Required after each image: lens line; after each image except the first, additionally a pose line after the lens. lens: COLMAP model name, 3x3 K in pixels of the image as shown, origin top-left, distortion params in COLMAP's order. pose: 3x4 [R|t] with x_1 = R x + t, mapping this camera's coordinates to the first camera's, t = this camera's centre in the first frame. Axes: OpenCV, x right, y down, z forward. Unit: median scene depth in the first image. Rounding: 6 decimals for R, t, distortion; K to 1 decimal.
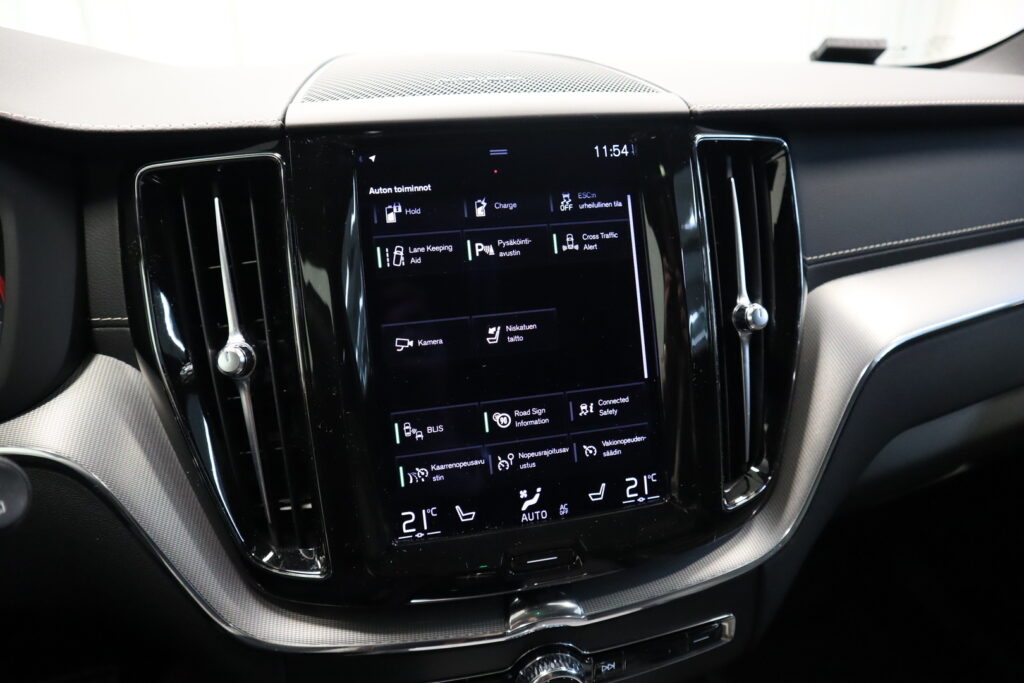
lens RADIAL K [[705.5, 0, 512.0], [0, 705.5, 341.5], [0, 0, 1]] dist [-0.125604, 0.073848]
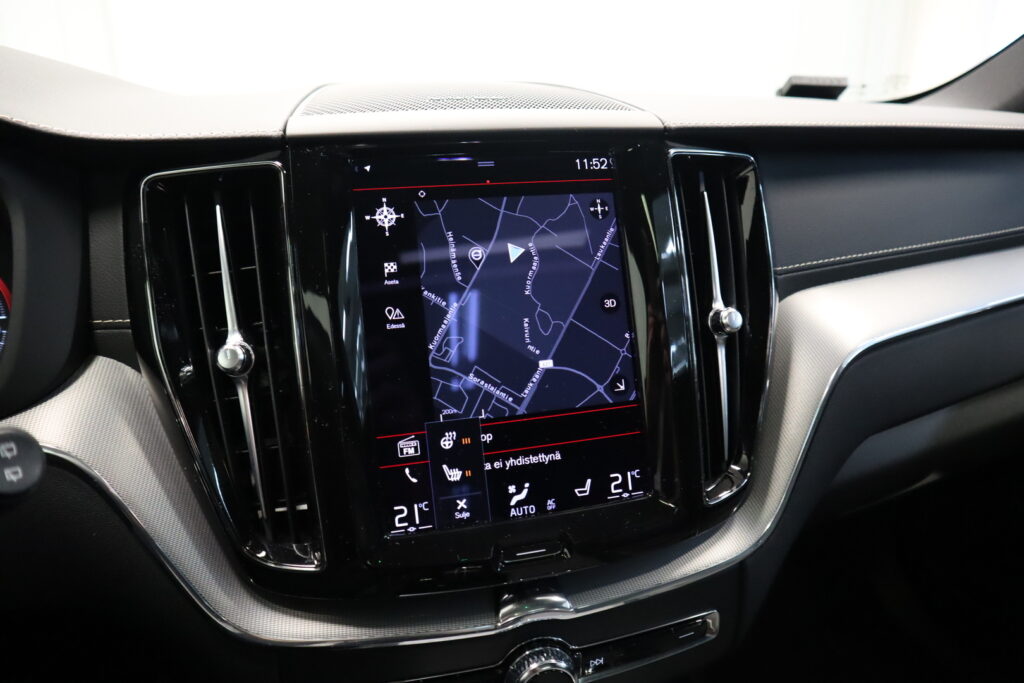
lens RADIAL K [[705.5, 0, 512.0], [0, 705.5, 341.5], [0, 0, 1]] dist [-0.125604, 0.073848]
pose [[0.999517, -0.006870, 0.030310, -0.013611], [0.008789, 0.997934, -0.063646, 0.066127], [-0.029810, 0.063882, 0.997512, -0.045751]]
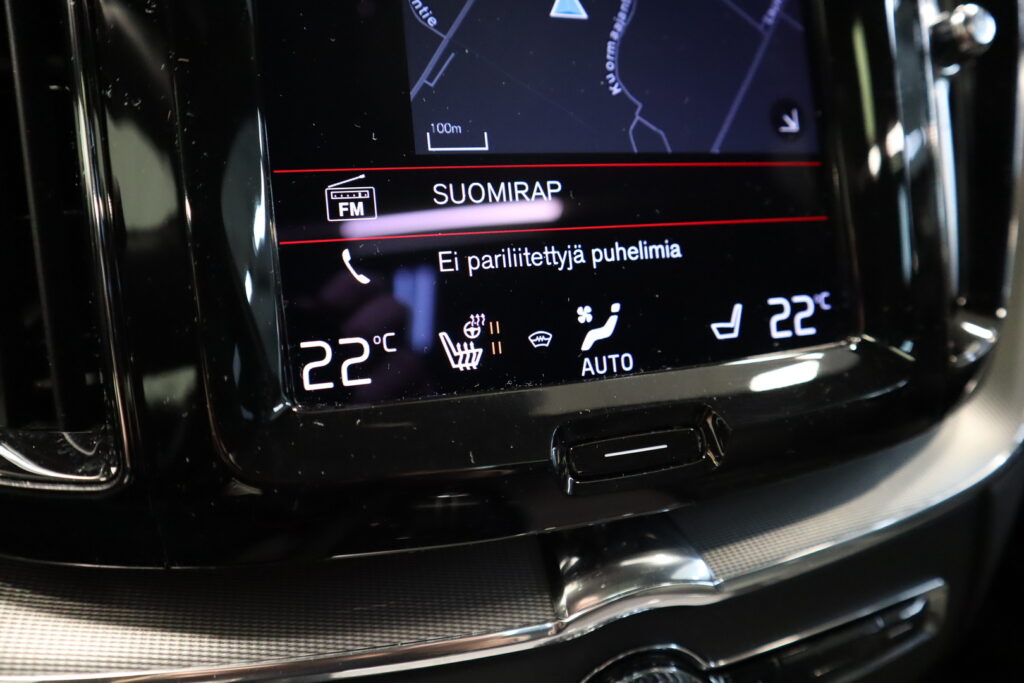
lens RADIAL K [[708.3, 0, 513.8], [0, 708.3, 342.1], [0, 0, 1]] dist [-0.118114, 0.067384]
pose [[0.994547, -0.003945, 0.104218, -0.078613], [0.009789, 0.998404, -0.055624, 0.260985], [-0.103832, 0.056341, 0.992998, 0.544284]]
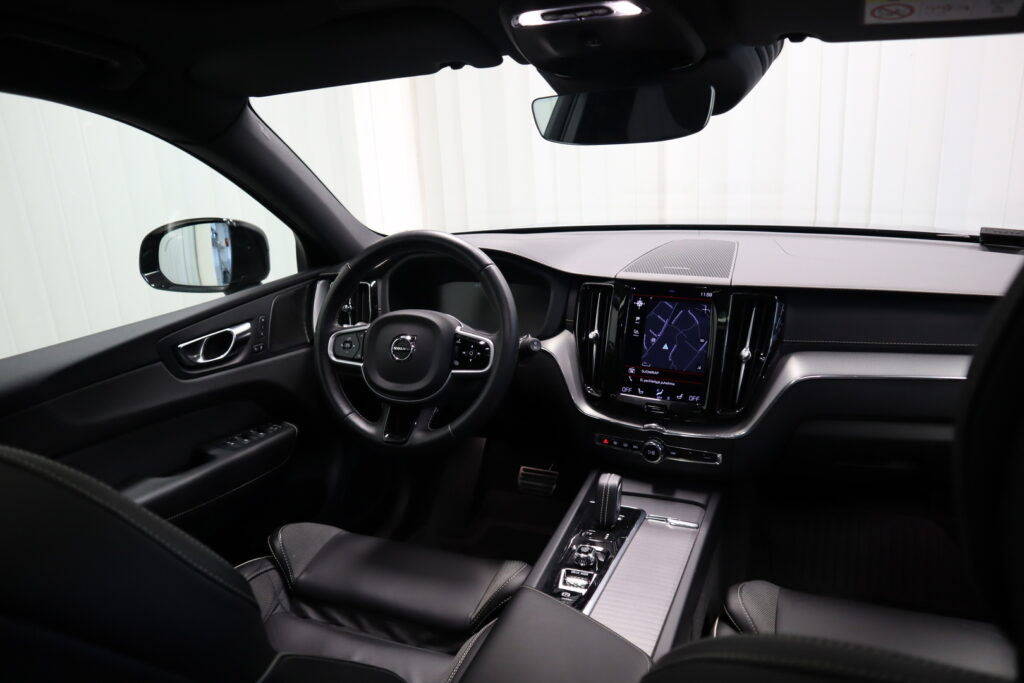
lens RADIAL K [[699.8, 0, 512.0], [0, 699.8, 341.5], [0, 0, 1]] dist [0.003161, 0.000521]
pose [[0.732278, 0.171590, -0.659034, 1.691646], [-0.217433, 0.975995, 0.012519, 0.098581], [0.645362, 0.134128, 0.752009, -2.035411]]
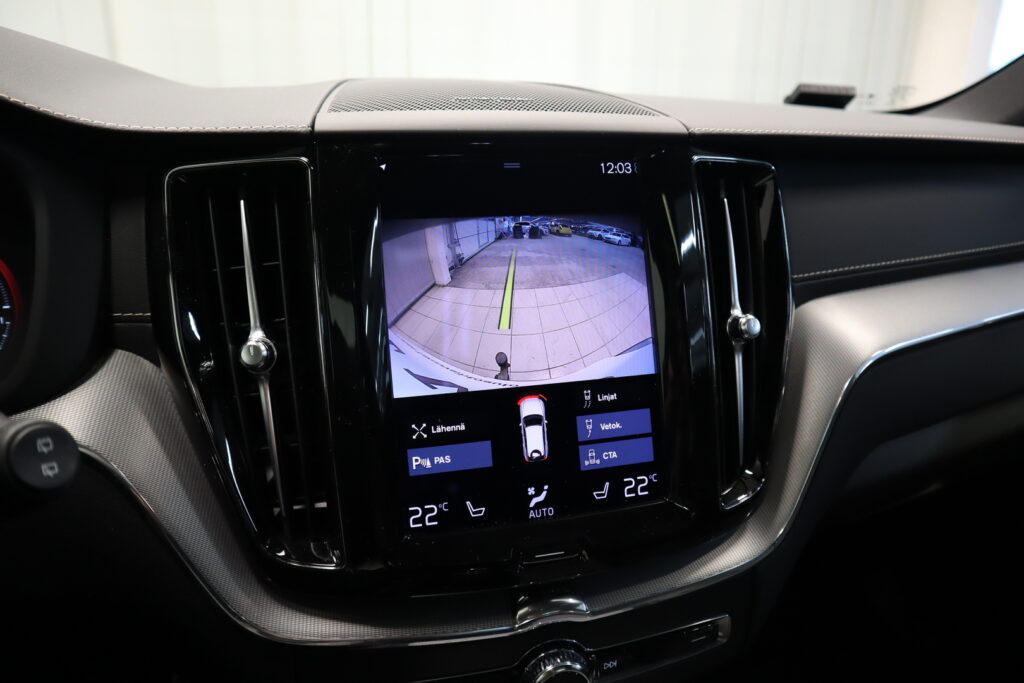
lens RADIAL K [[705.5, 0, 512.0], [0, 705.5, 341.5], [0, 0, 1]] dist [-0.125604, 0.073848]
pose [[0.998952, 0.015094, 0.043200, -0.060240], [-0.012381, 0.997975, -0.062399, 0.062182], [-0.044054, 0.061798, 0.997116, -0.044669]]
